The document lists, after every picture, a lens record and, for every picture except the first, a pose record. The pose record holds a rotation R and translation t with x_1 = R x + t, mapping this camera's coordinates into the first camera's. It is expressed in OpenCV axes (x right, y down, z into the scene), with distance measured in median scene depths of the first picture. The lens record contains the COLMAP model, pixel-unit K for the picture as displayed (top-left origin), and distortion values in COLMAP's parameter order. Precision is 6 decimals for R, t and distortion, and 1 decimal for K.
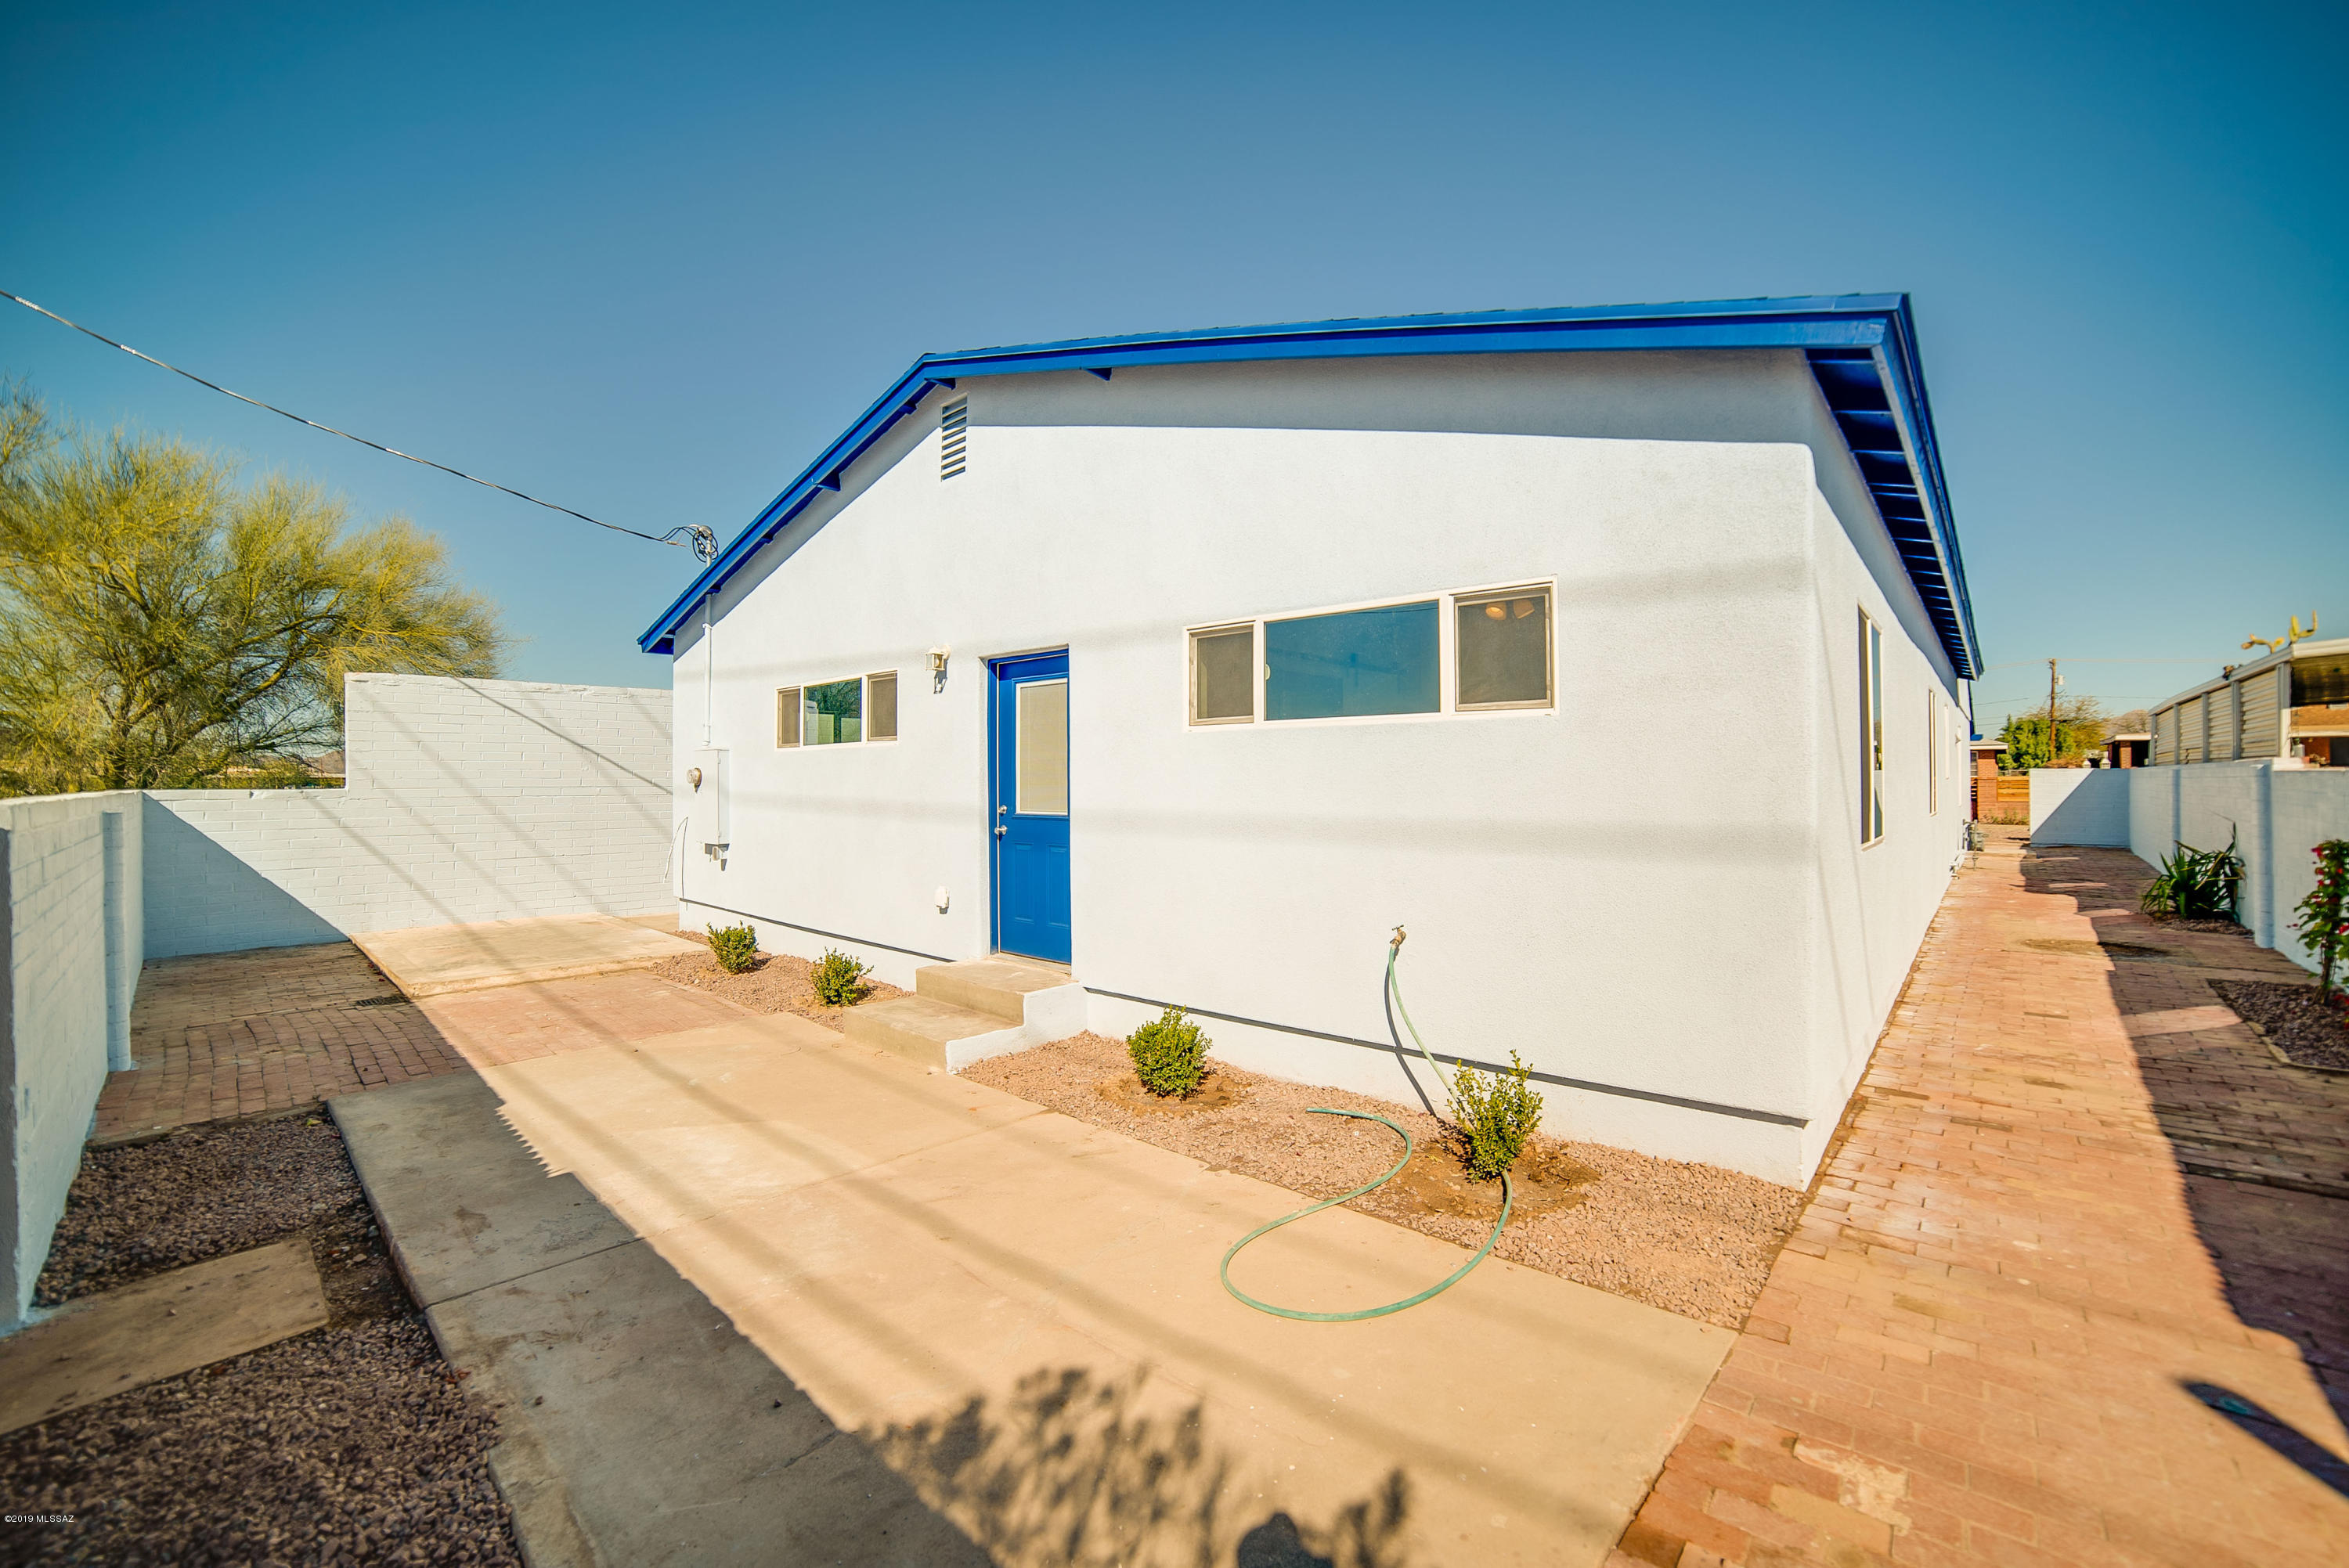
lens RADIAL K [[973.3, 0, 1188.9], [0, 973.3, 780.9], [0, 0, 1]] dist [-0.110481, 0.038676]
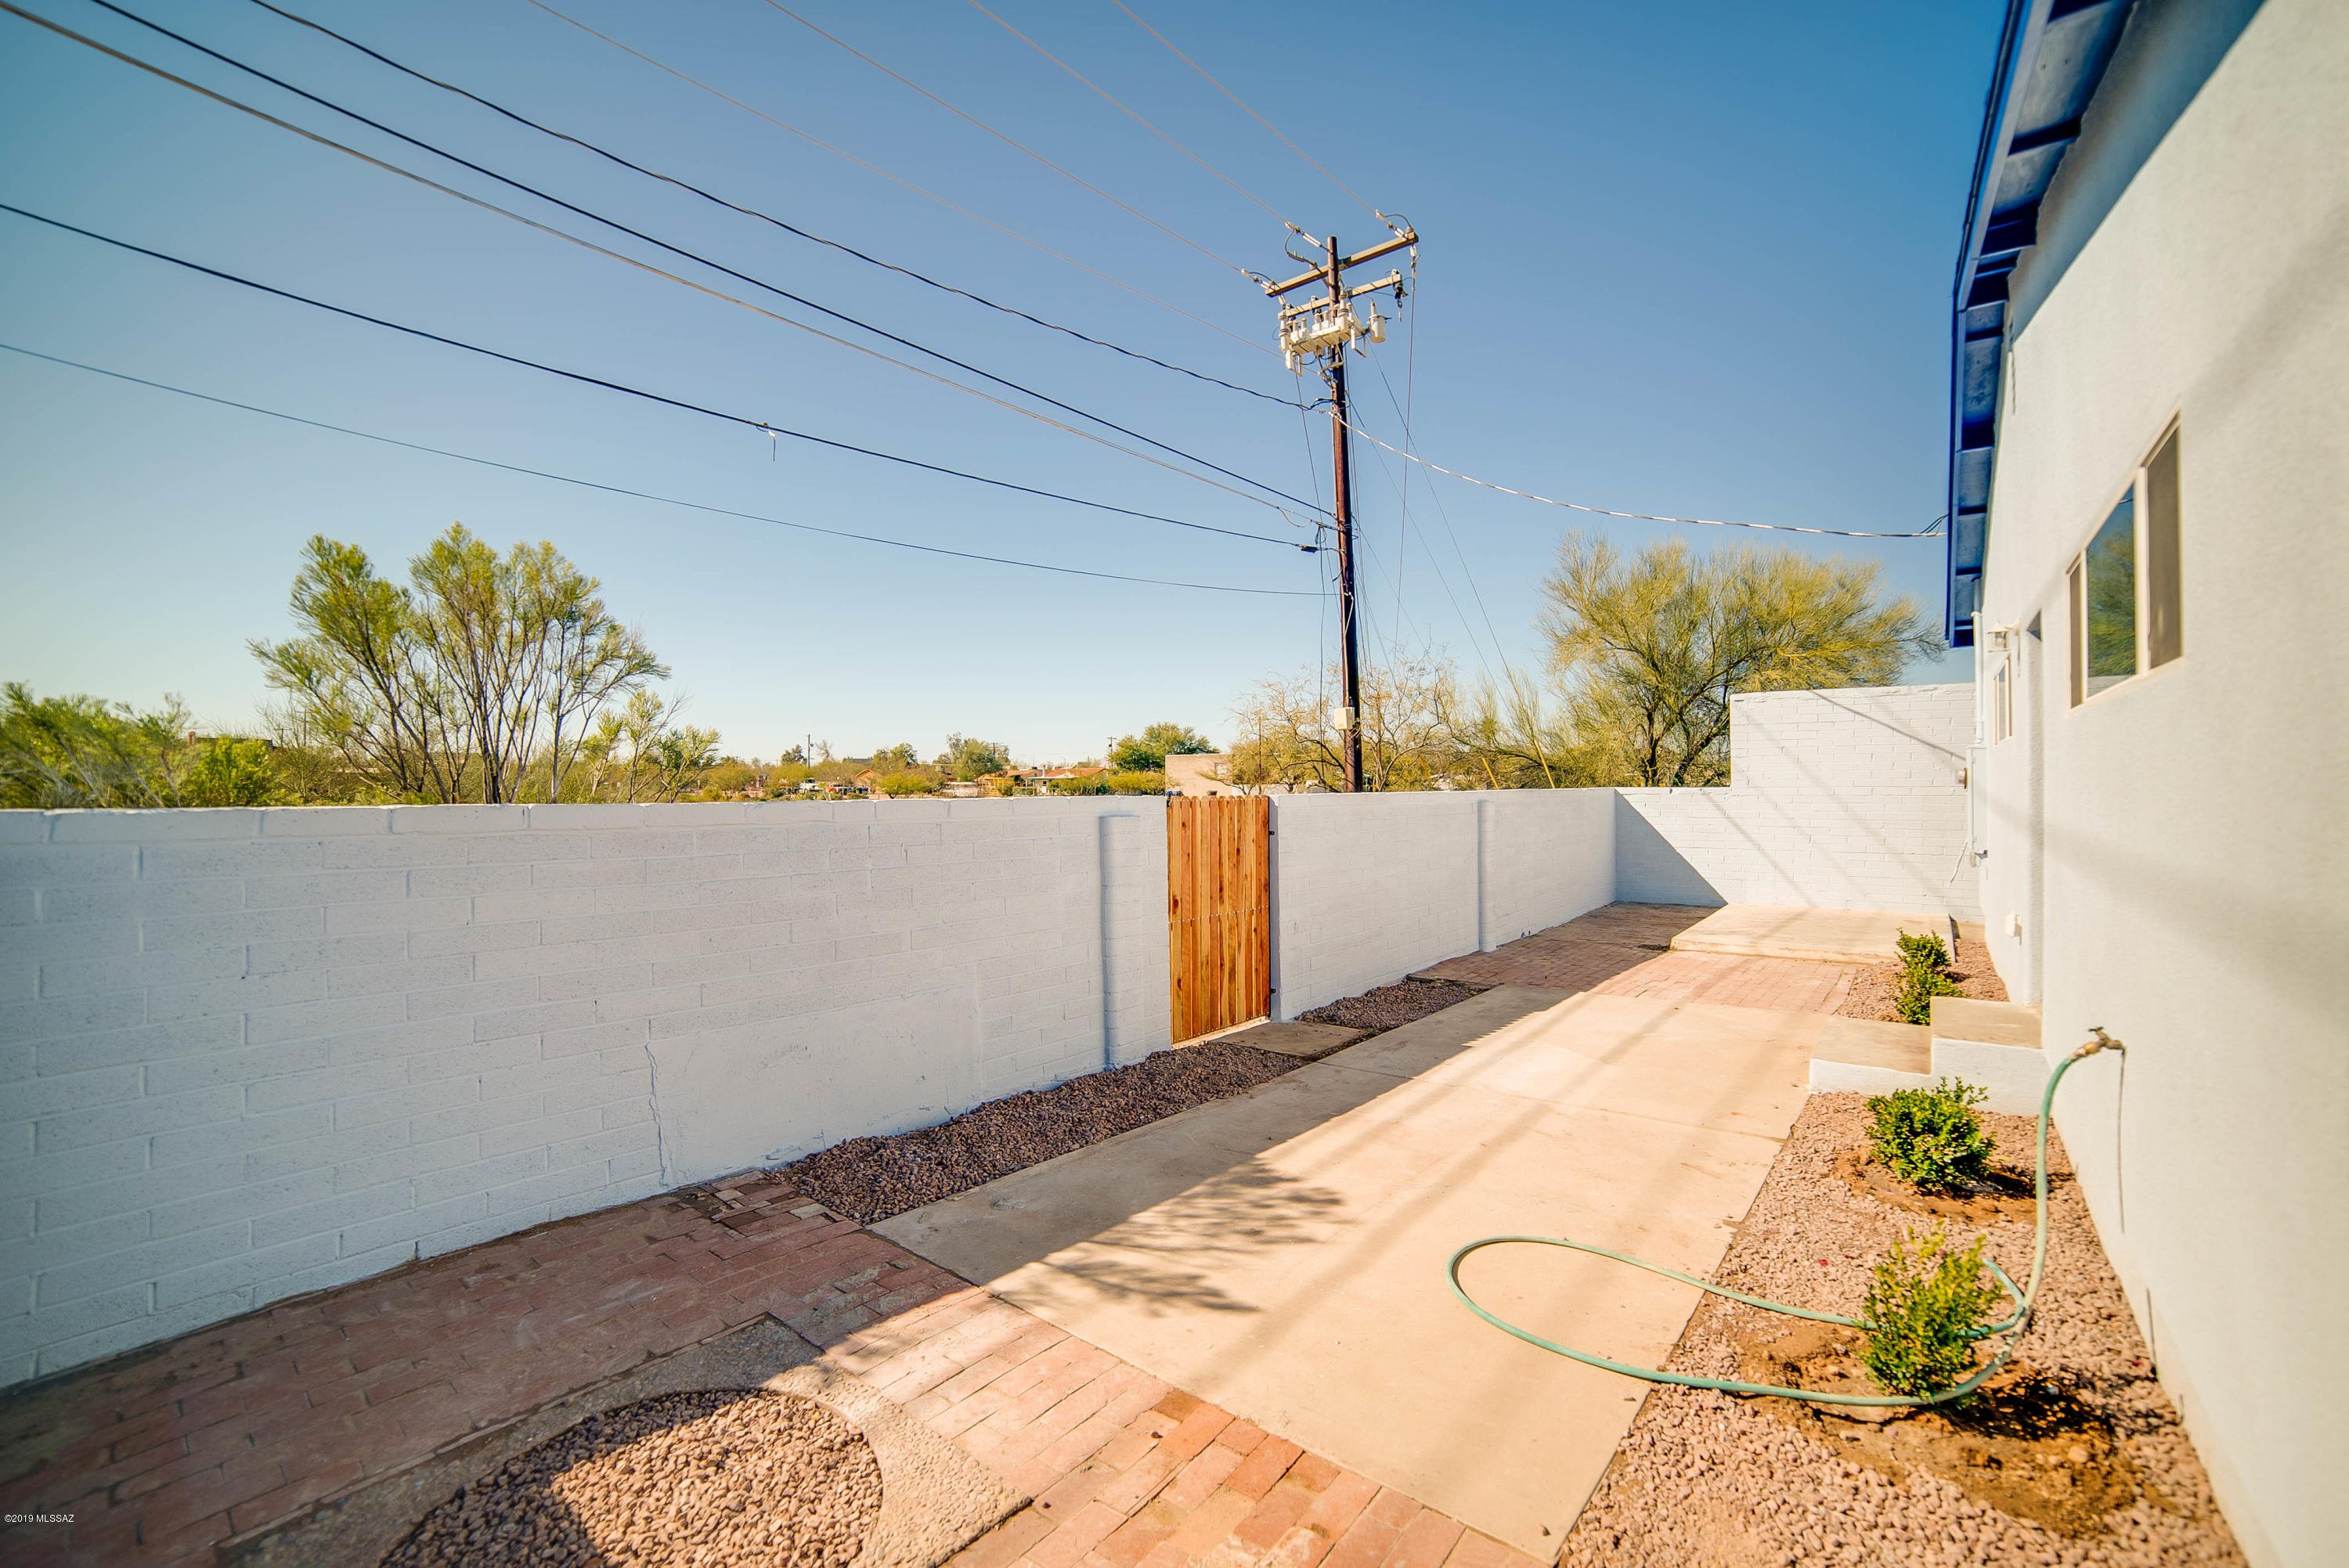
lens RADIAL K [[973.3, 0, 1188.9], [0, 973.3, 780.9], [0, 0, 1]] dist [-0.110481, 0.038676]
pose [[0.072802, 0.001594, -0.997345, 1.053164], [0.002954, 0.999994, 0.001814, -0.015065], [0.997342, -0.003079, 0.072797, 0.531582]]
